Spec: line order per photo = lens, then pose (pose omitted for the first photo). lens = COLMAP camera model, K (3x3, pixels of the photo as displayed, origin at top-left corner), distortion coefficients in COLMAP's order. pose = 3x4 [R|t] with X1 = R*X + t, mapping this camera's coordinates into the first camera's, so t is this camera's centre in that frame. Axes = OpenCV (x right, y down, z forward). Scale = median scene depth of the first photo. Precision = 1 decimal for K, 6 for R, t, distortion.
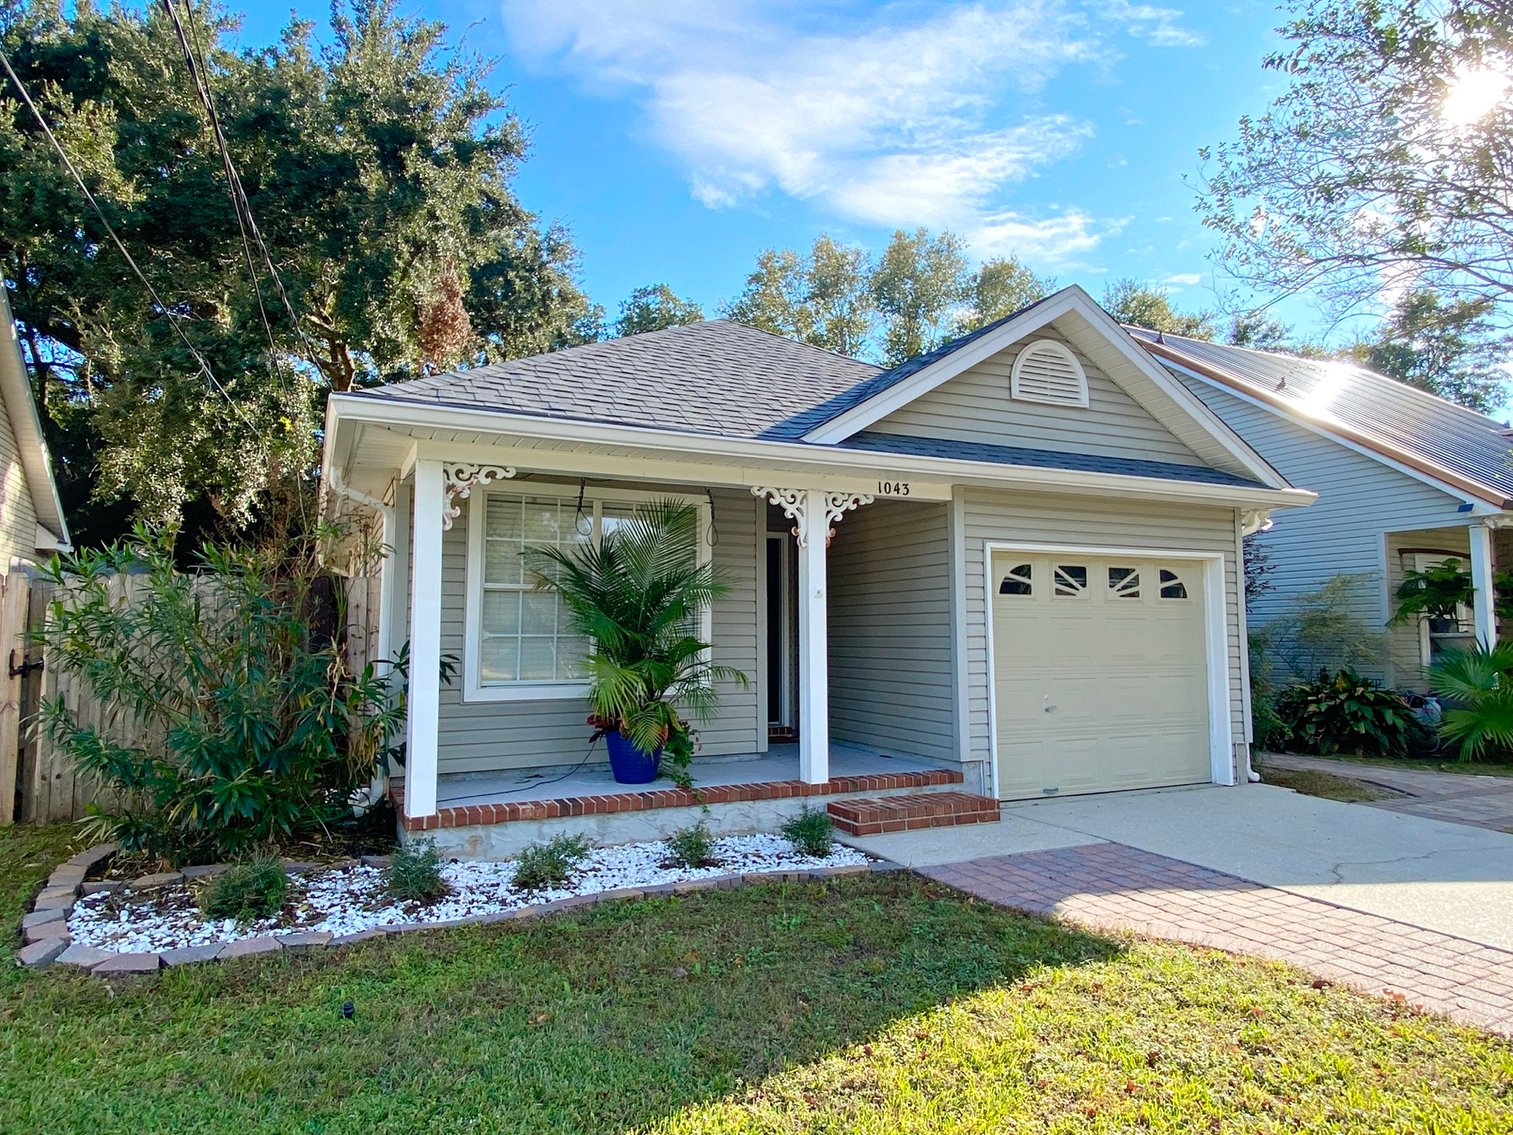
lens RADIAL K [[931.2, 0, 757.6], [0, 931.2, 561.3], [0, 0, 1]] dist [0.075692, -0.077486]
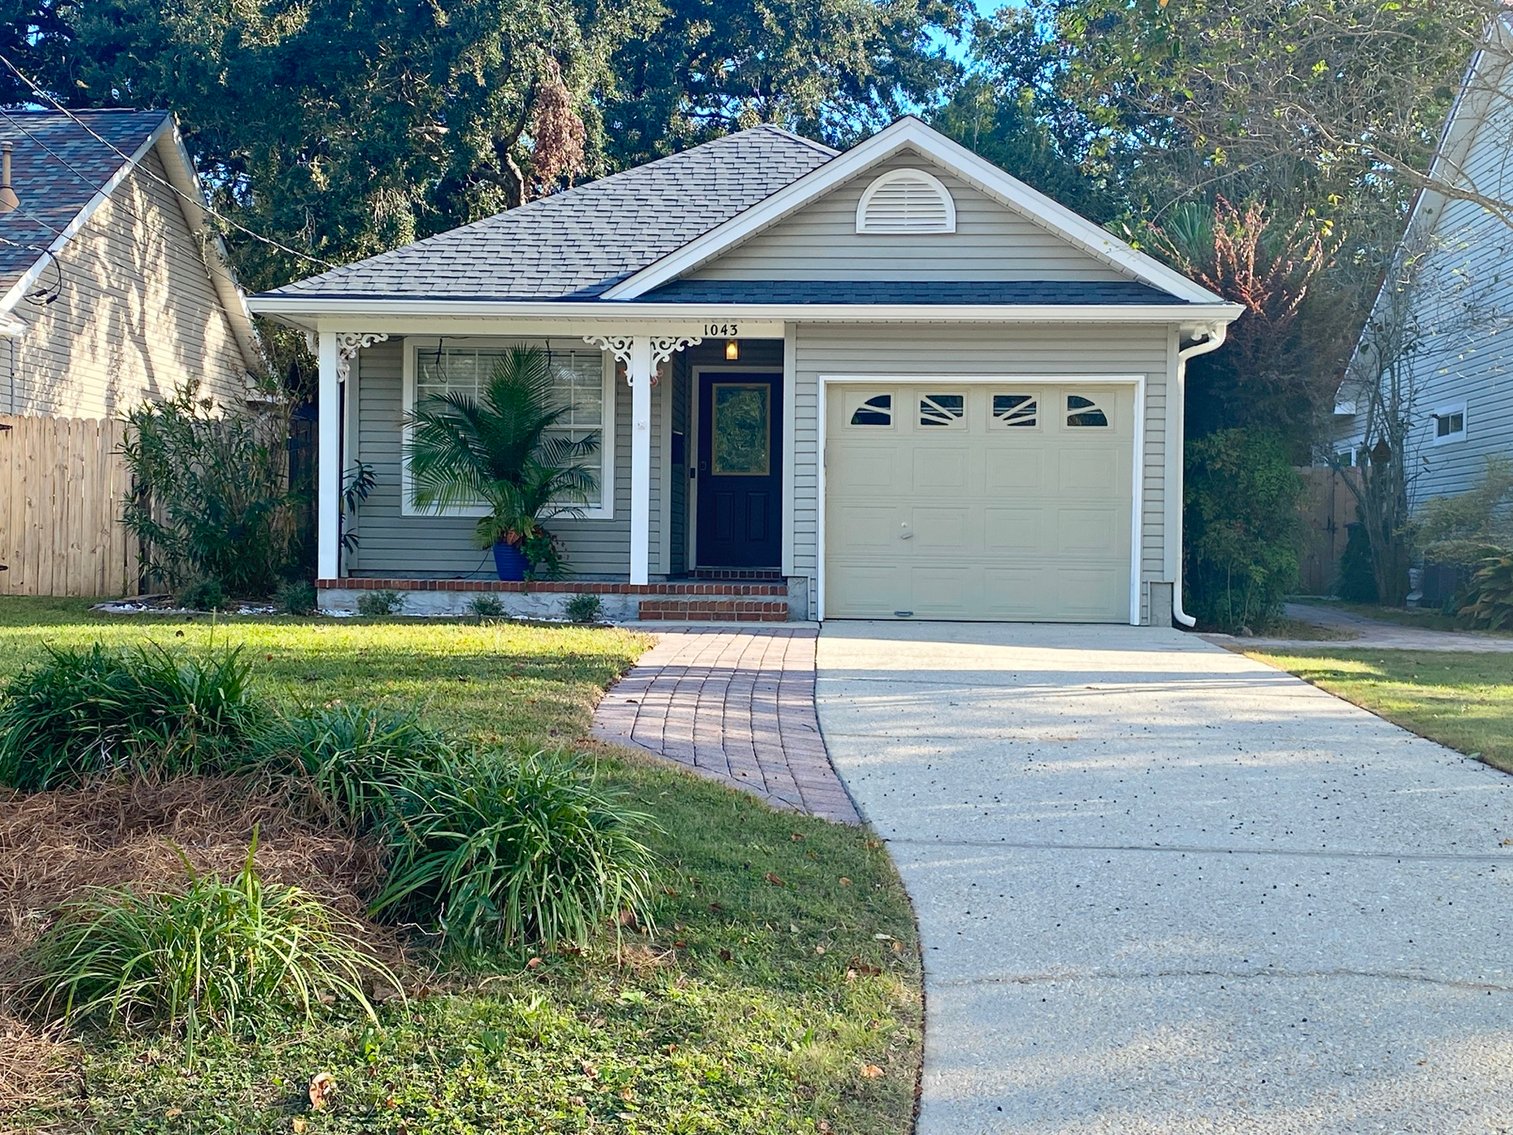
lens RADIAL K [[2056.5, 0, 756.5], [0, 2056.5, 567.5], [0, 0, 1]] dist [0.253297, -0.851655]
pose [[0.875003, 0.014600, -0.483897, 1.317974], [0.023795, 0.997040, 0.073109, 0.024214], [0.483532, -0.075485, 0.872066, -1.094487]]
